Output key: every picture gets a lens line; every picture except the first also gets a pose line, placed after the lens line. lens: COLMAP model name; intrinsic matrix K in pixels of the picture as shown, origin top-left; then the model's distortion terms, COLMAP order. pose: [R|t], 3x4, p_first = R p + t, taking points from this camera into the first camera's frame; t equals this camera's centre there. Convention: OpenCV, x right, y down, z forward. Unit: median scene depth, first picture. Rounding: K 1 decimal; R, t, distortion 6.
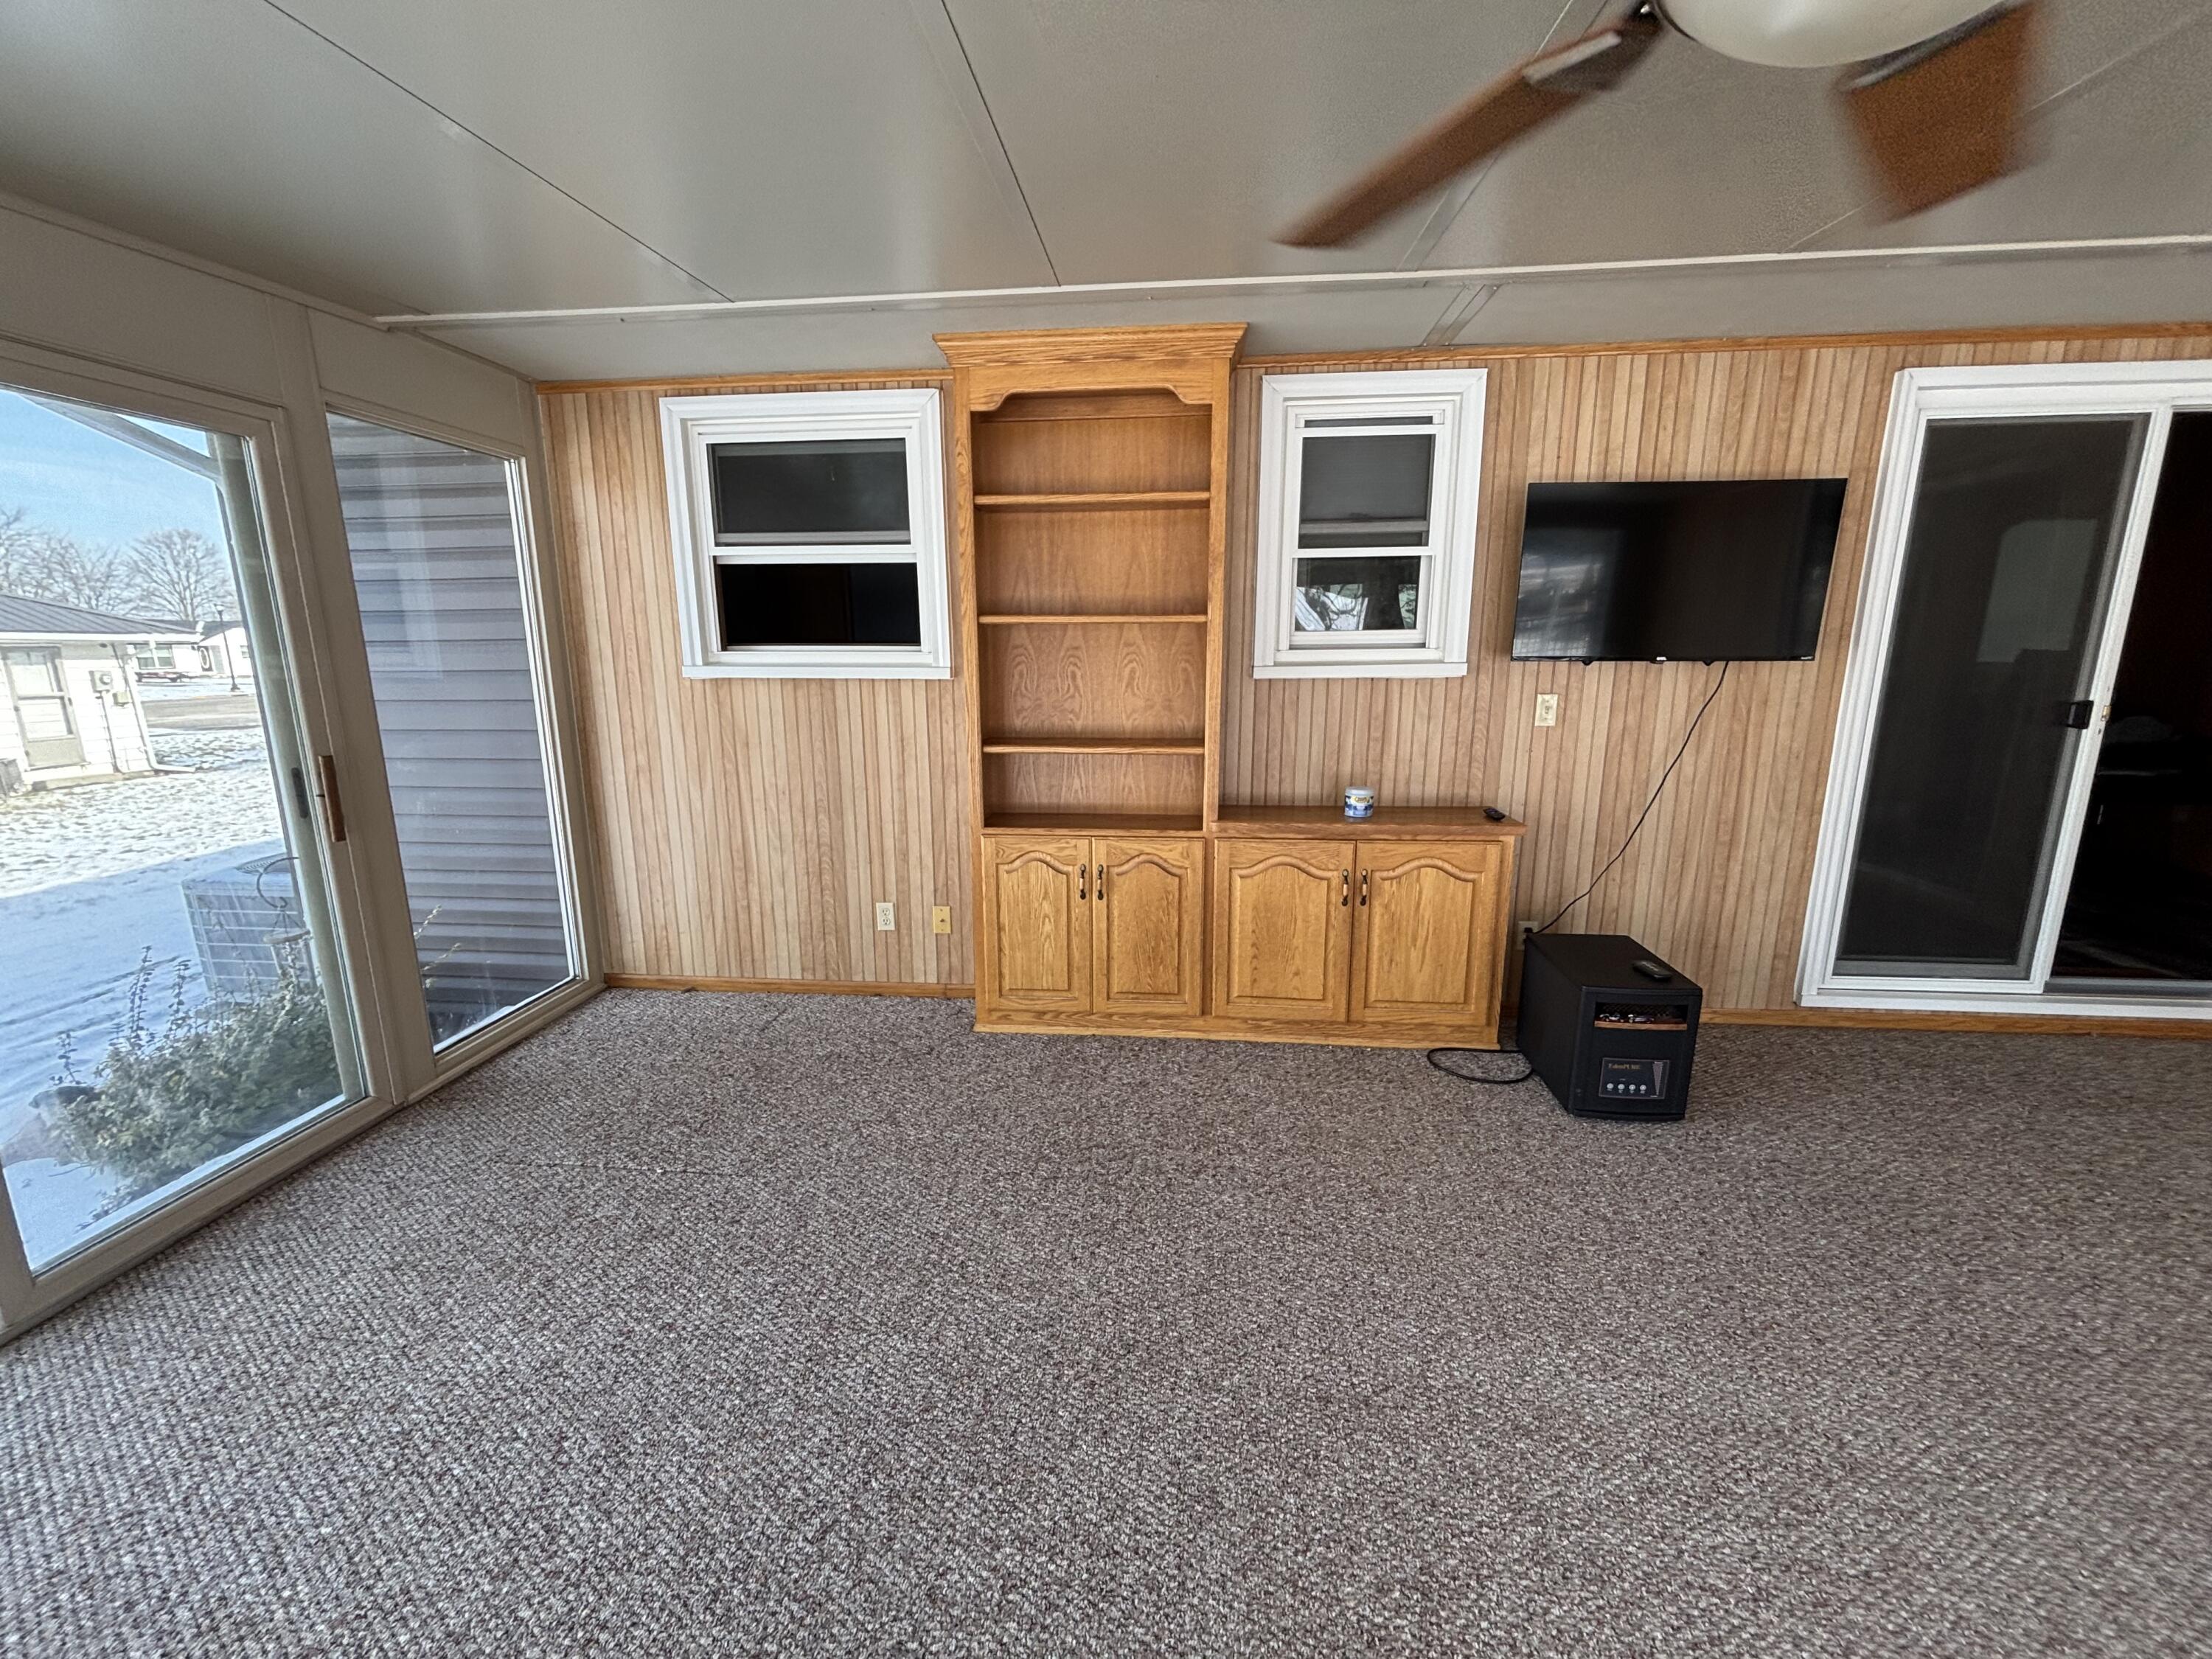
lens RADIAL K [[895.3, 0, 1102.9], [0, 895.3, 833.1], [0, 0, 1]] dist [-0.002736, 0.001296]
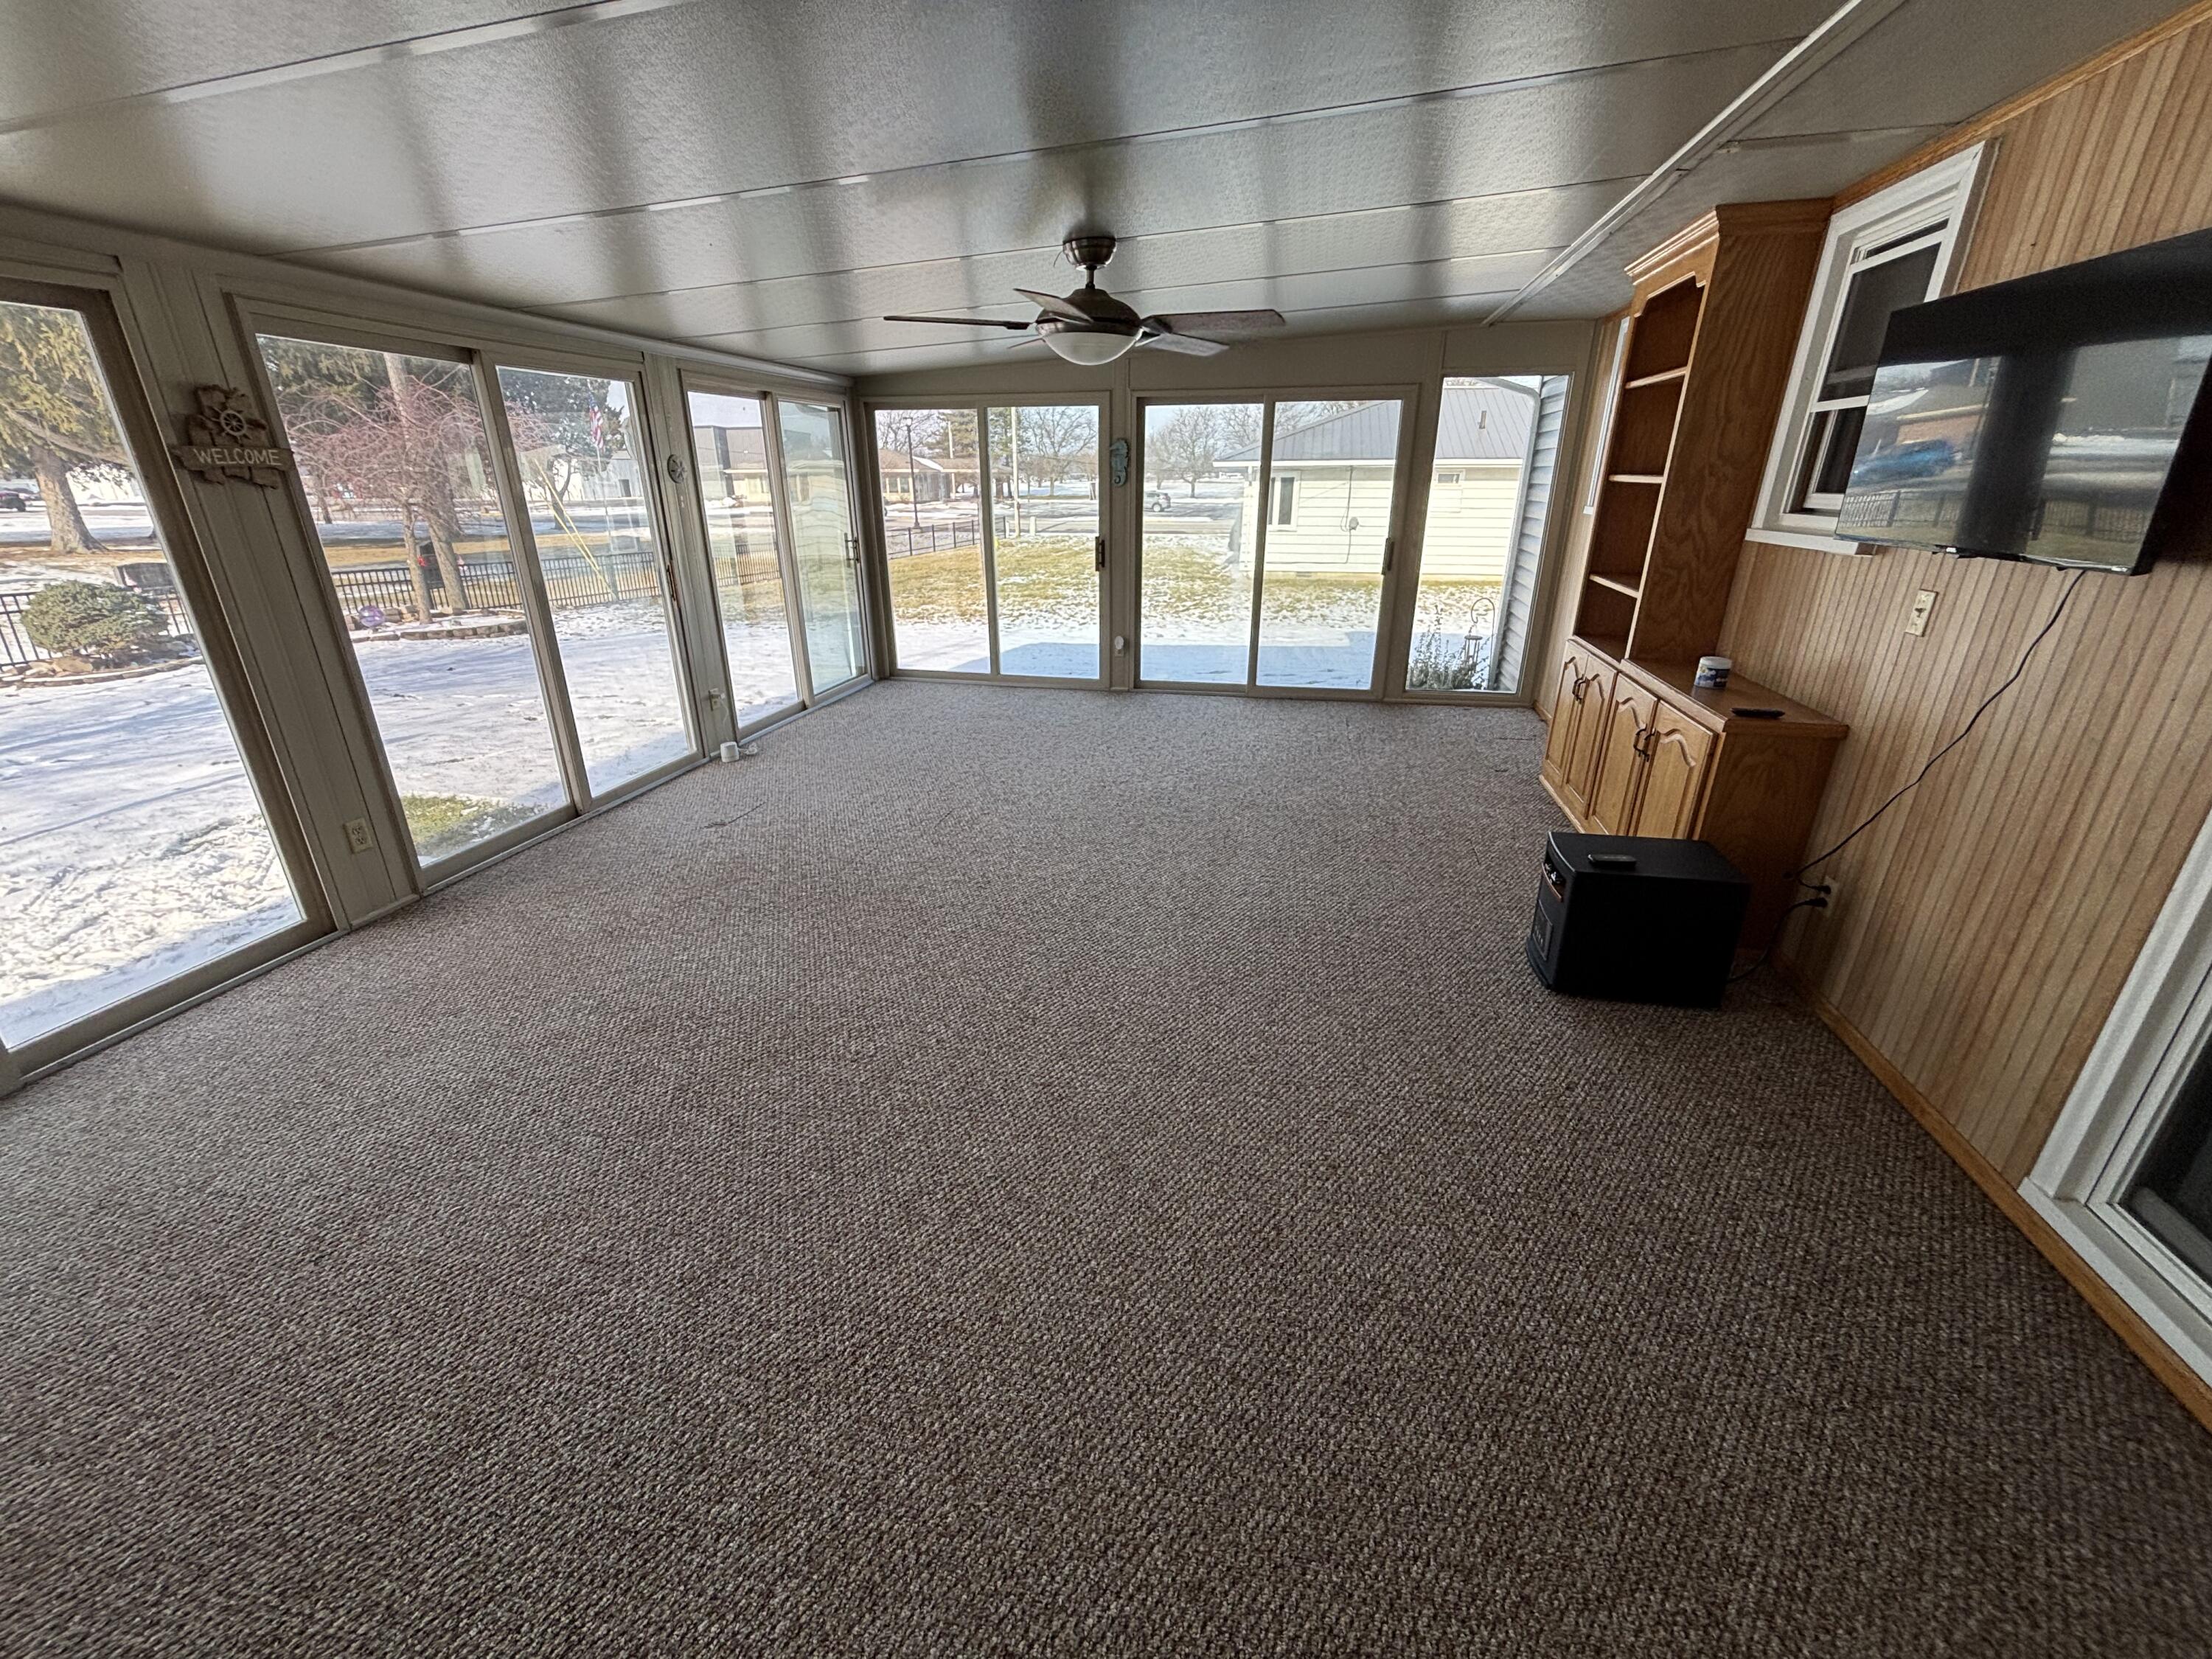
lens RADIAL K [[895.3, 0, 1102.9], [0, 895.3, 833.1], [0, 0, 1]] dist [-0.002736, 0.001296]
pose [[-0.127488, 0.369441, -0.920468, 1.350673], [-0.197252, 0.900059, 0.388569, -0.127801], [0.972028, 0.231102, -0.041874, 0.406645]]
